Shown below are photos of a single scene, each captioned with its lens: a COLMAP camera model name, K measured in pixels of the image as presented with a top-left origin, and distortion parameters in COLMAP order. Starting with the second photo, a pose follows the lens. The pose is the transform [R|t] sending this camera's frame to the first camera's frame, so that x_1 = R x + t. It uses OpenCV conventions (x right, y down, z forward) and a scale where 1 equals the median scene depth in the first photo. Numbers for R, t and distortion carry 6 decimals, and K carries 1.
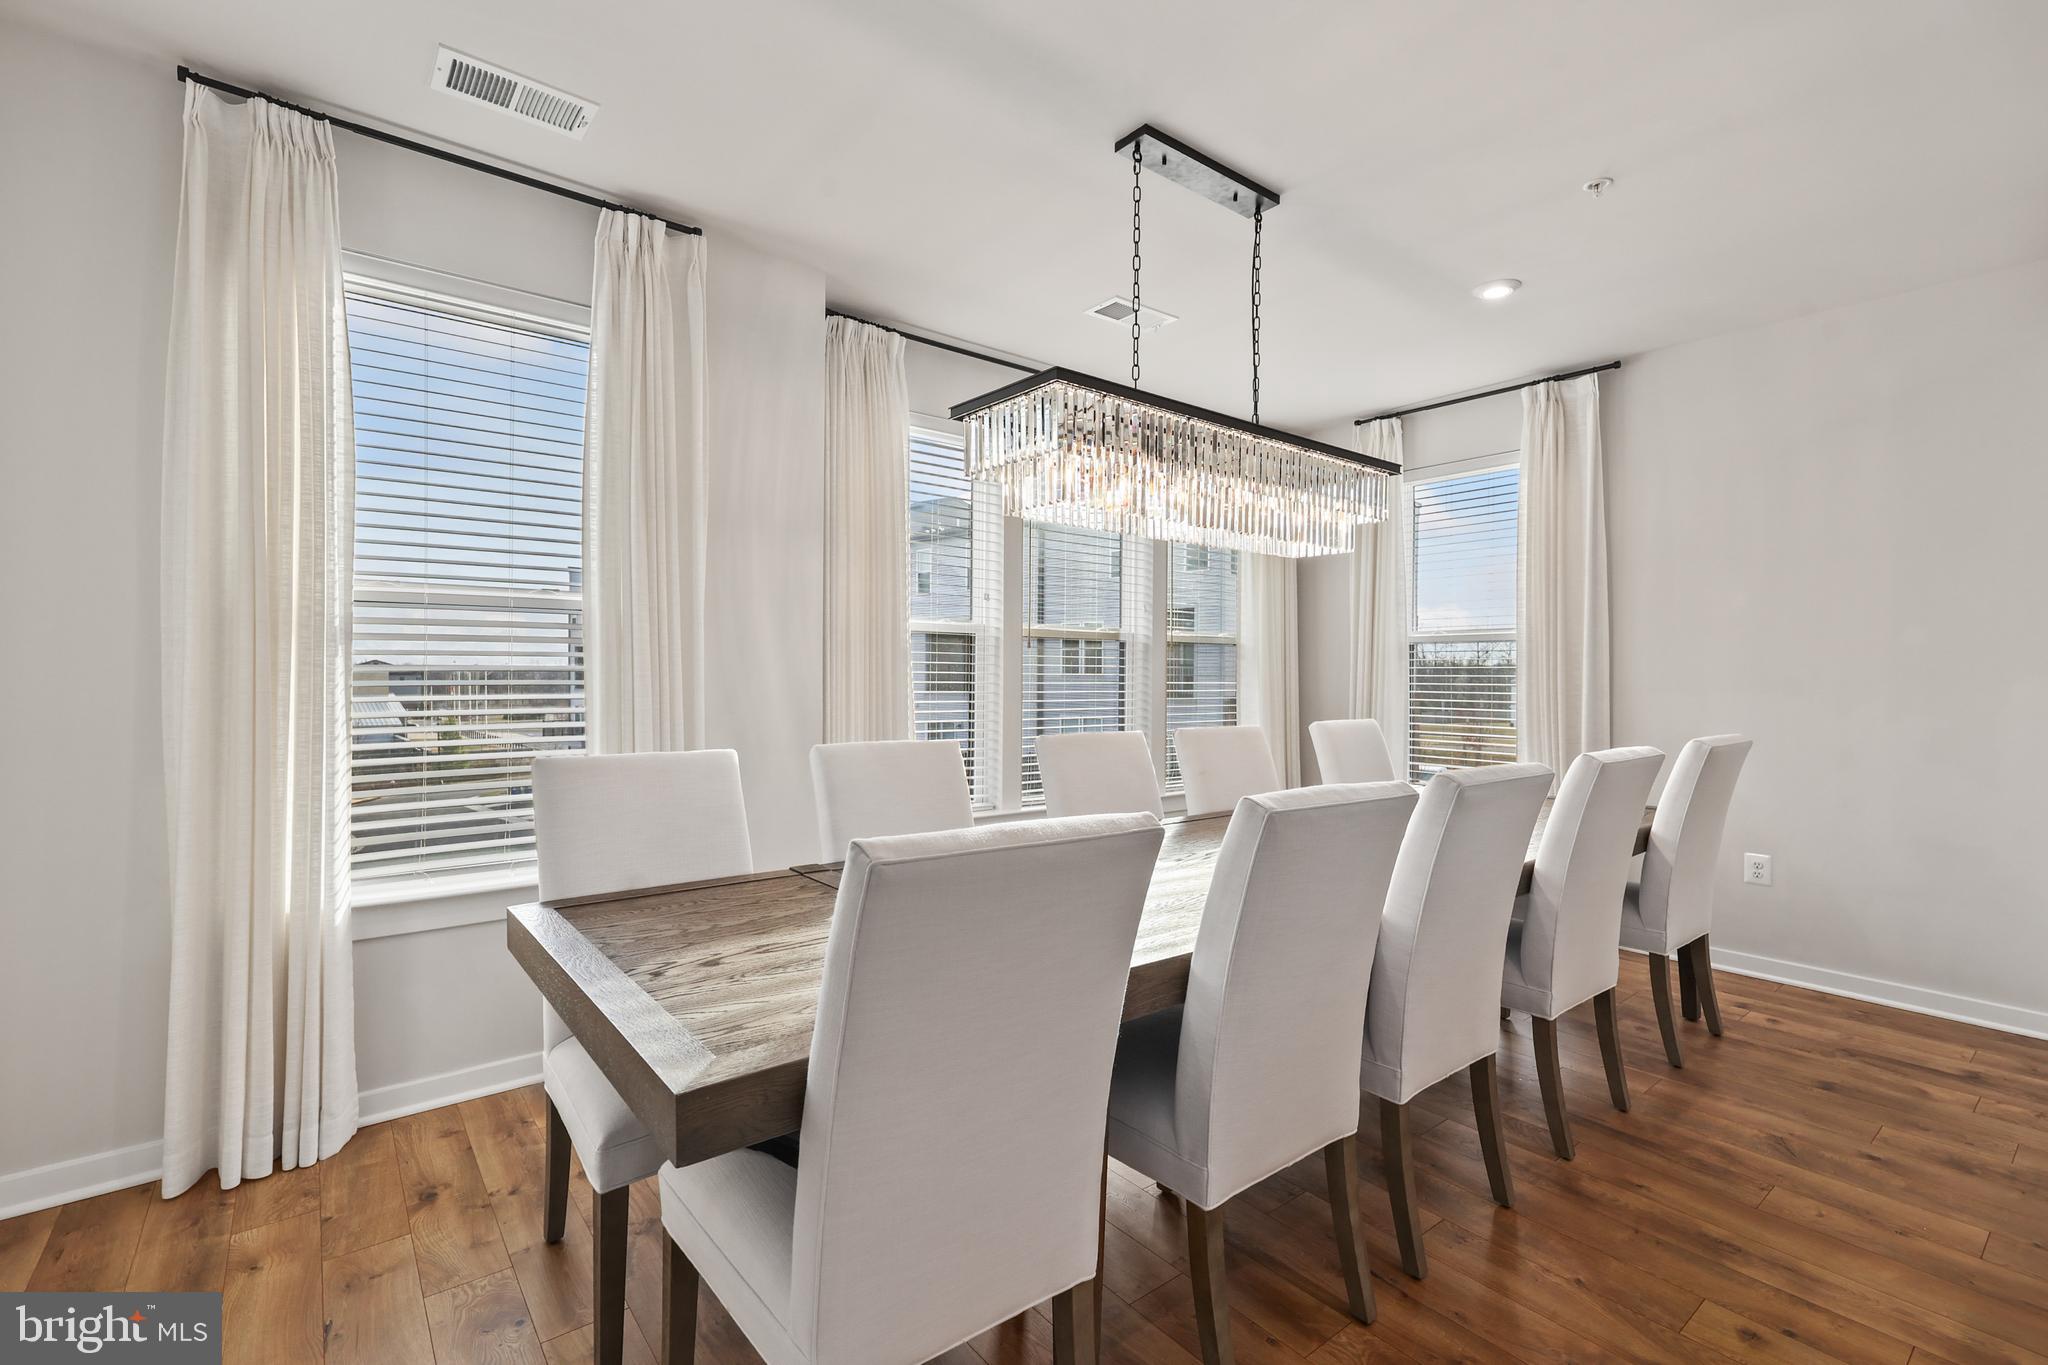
lens RADIAL K [[899.6, 0, 1022.3], [0, 899.6, 669.7], [0, 0, 1]] dist [0.004461, 0.001090]
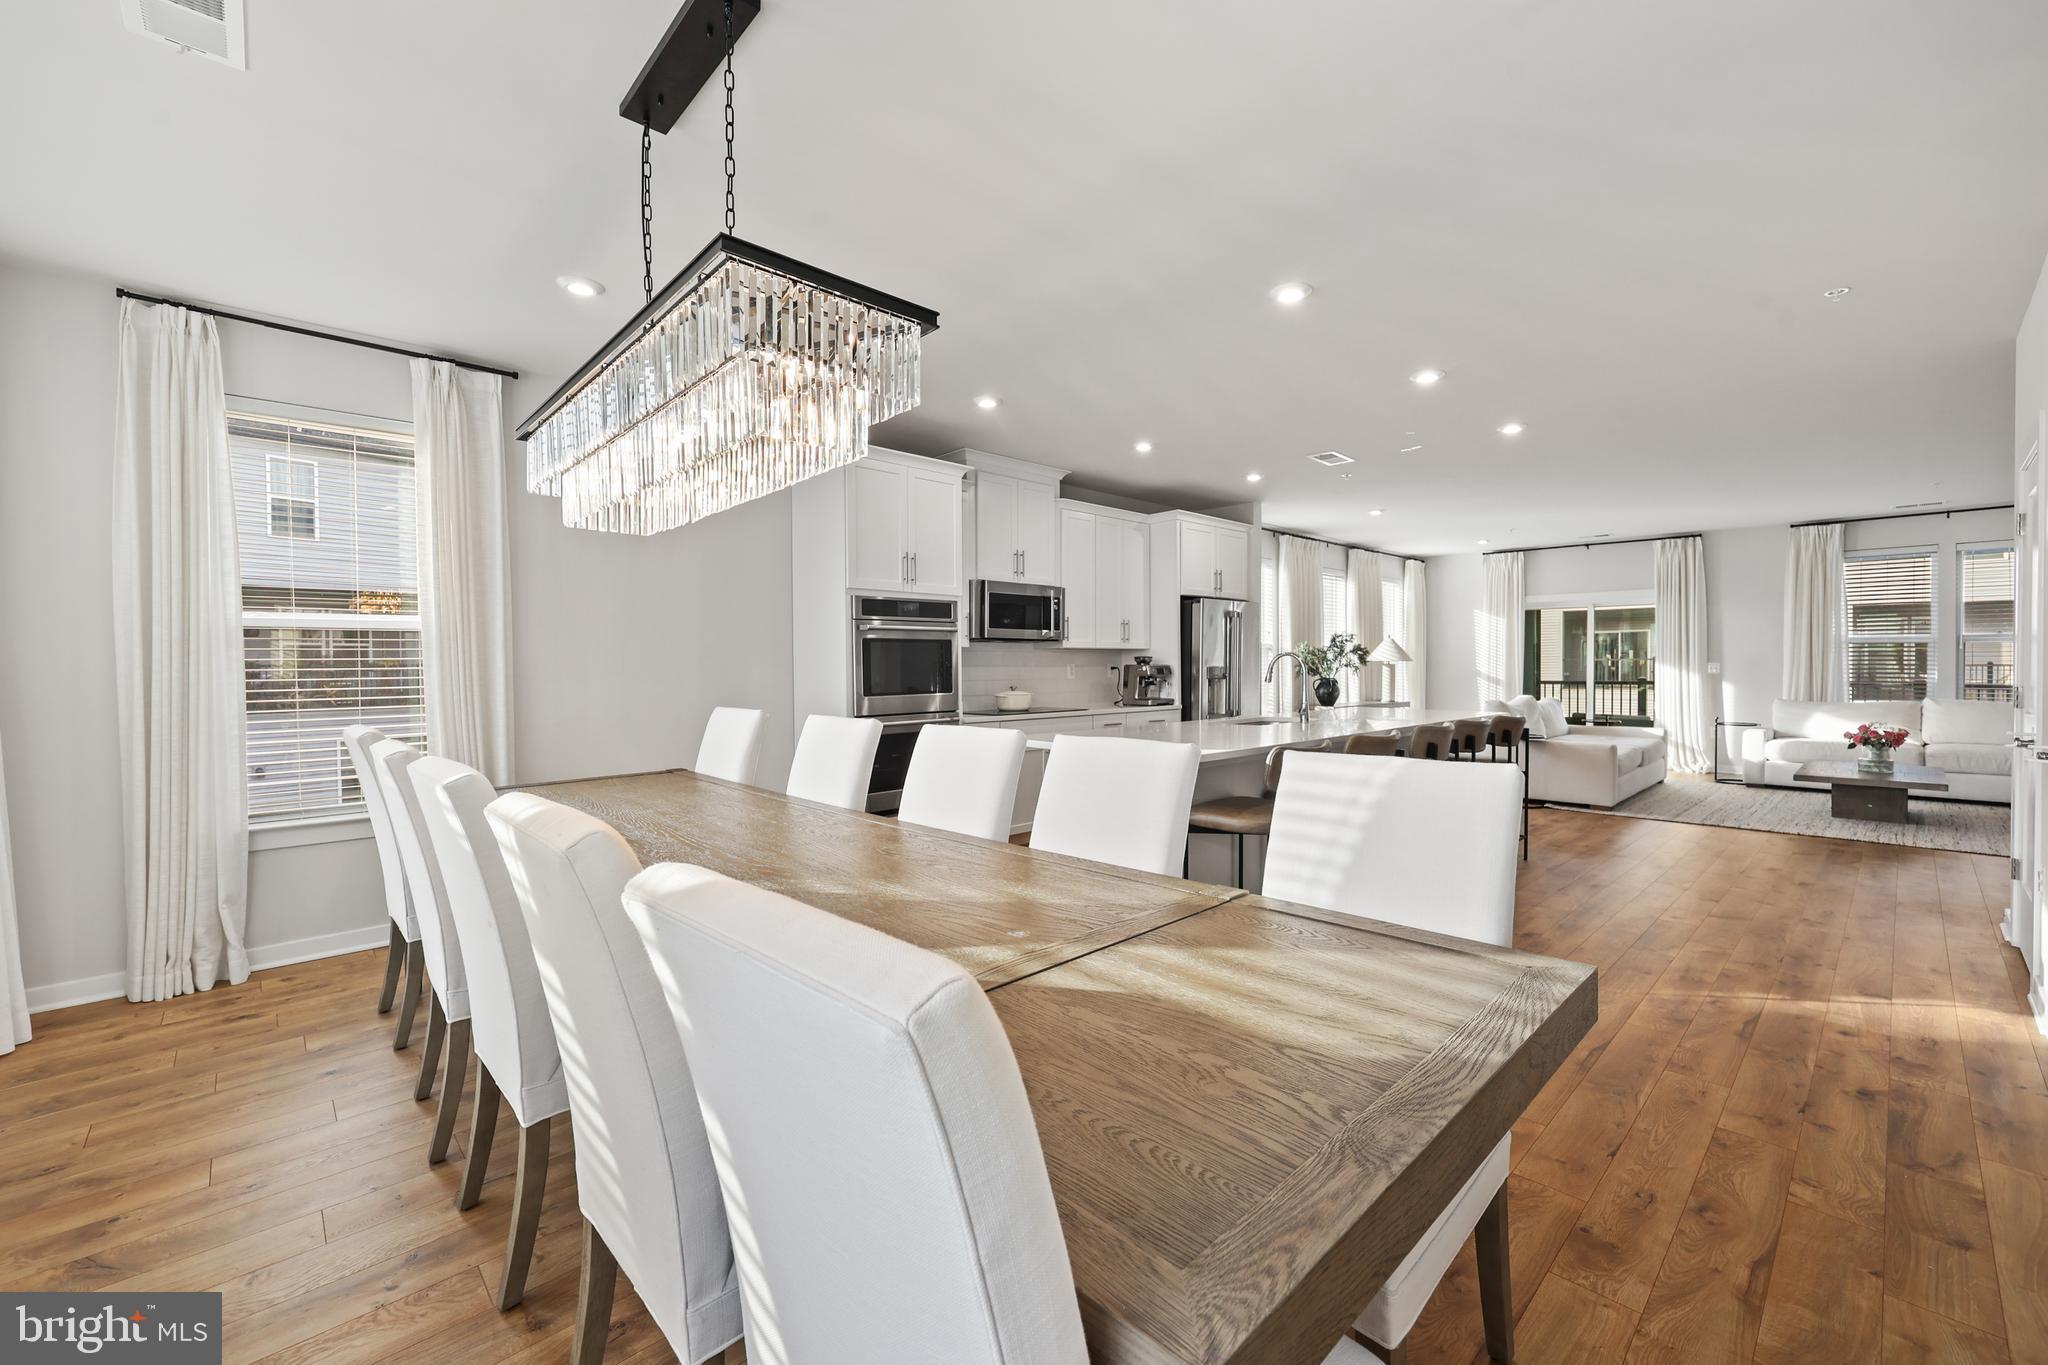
lens RADIAL K [[831.4, 0, 1025.1], [0, 831.4, 673.2], [0, 0, 1]] dist [0.004192, -0.000443]
pose [[-0.110836, -0.022172, 0.993591, -0.667098], [0.008377, 0.999695, 0.023243, -0.003879], [-0.993803, 0.010899, -0.110616, 0.854174]]
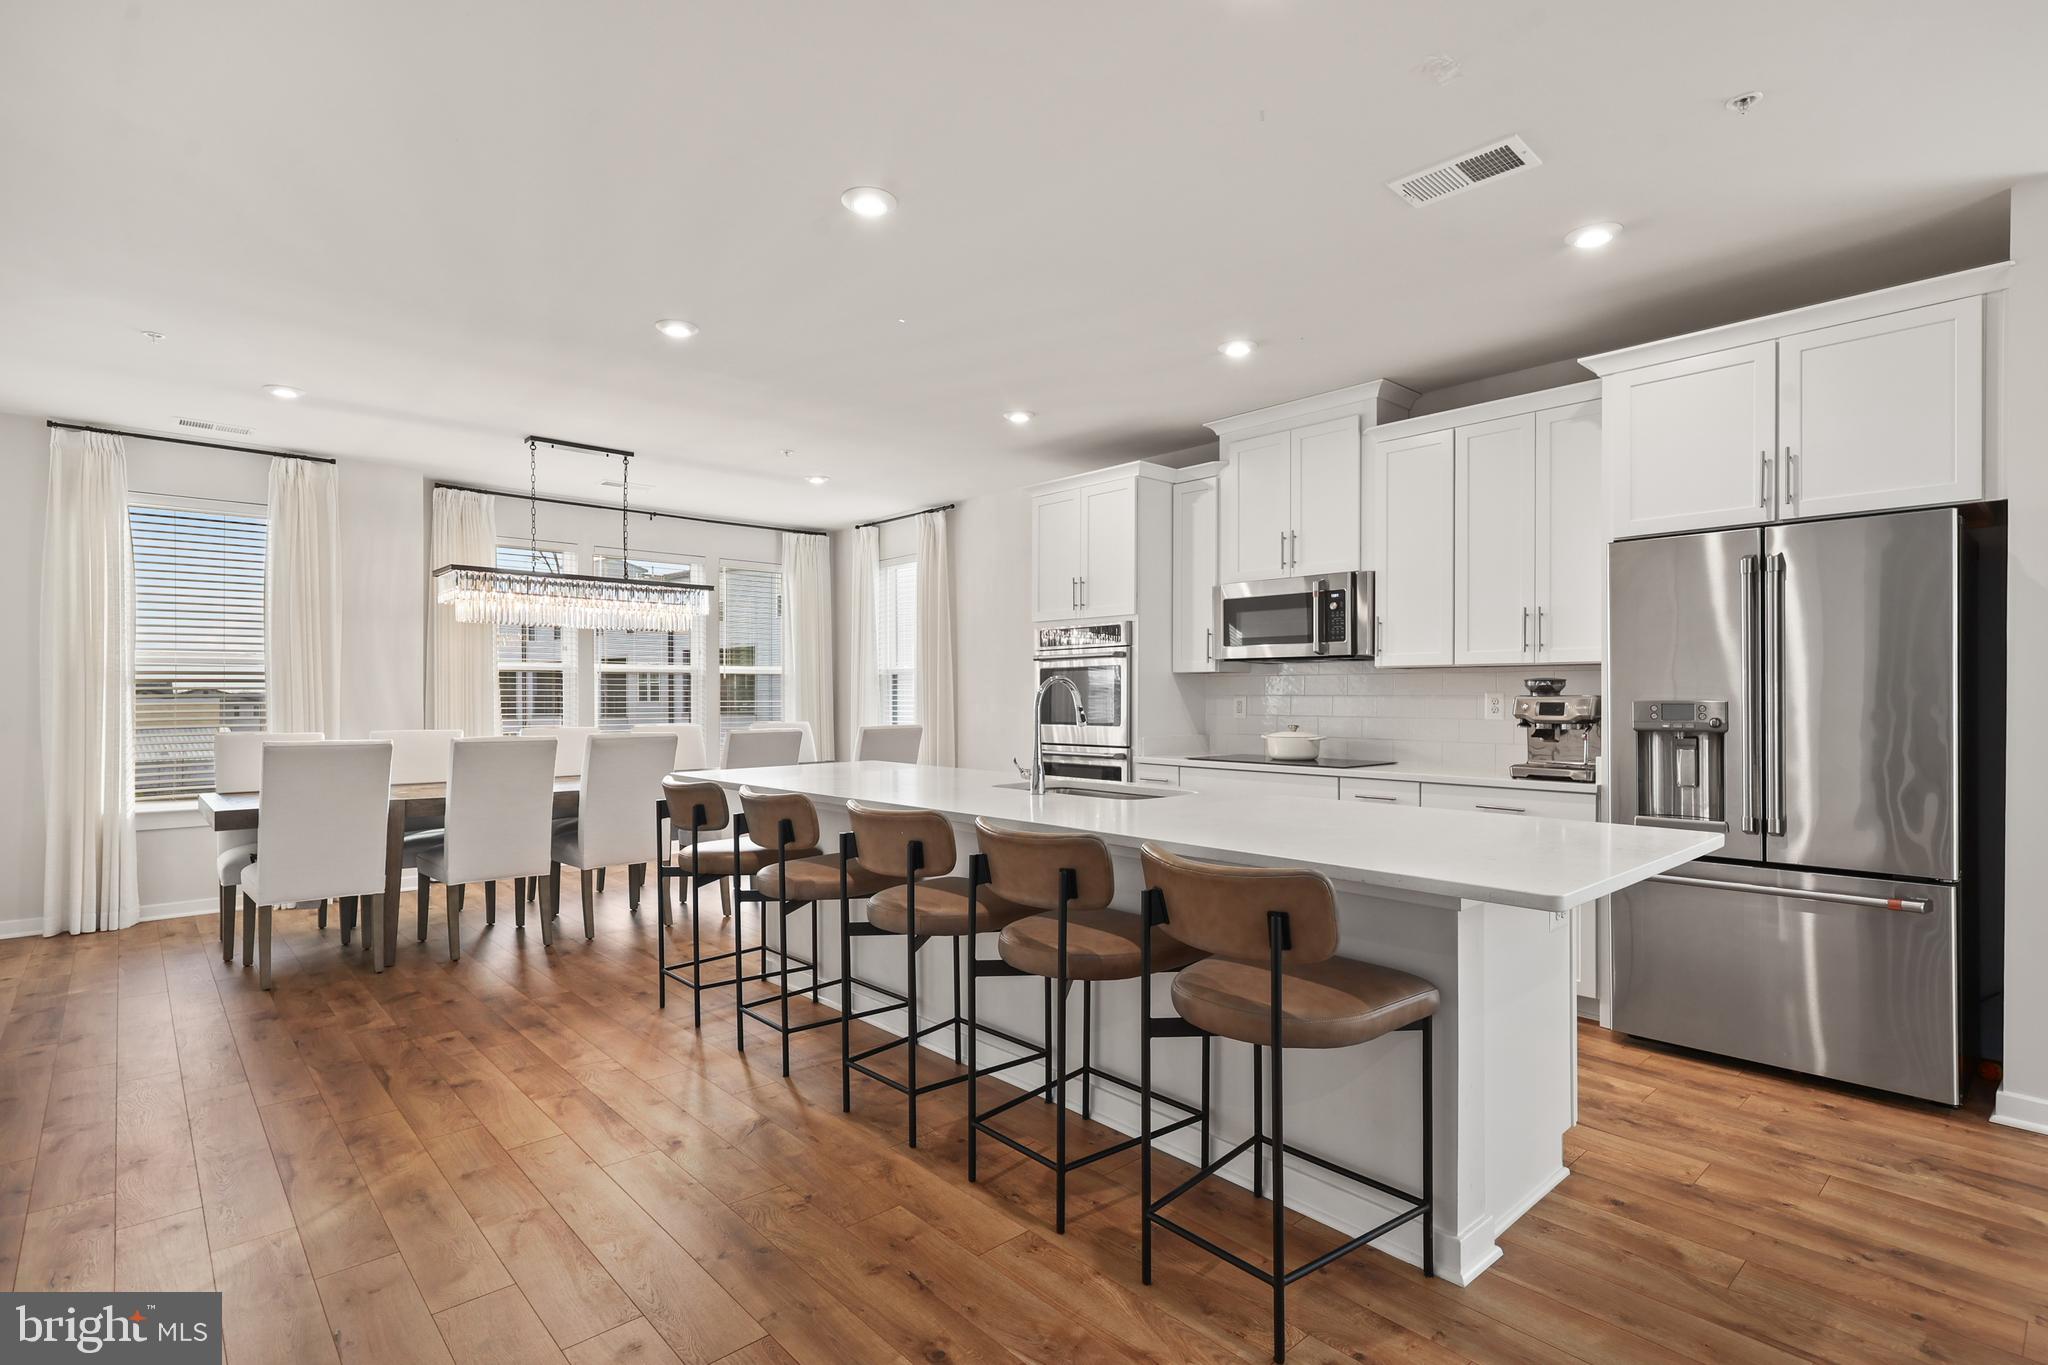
lens RADIAL K [[991.7, 0, 1025.2], [0, 991.7, 687.1], [0, 0, 1]] dist [0.005646, -0.000427]
pose [[0.996395, -0.012235, 0.083951, 1.058710], [0.013094, 0.999867, -0.009692, 0.025356], [-0.083821, 0.010756, 0.996423, -1.391853]]
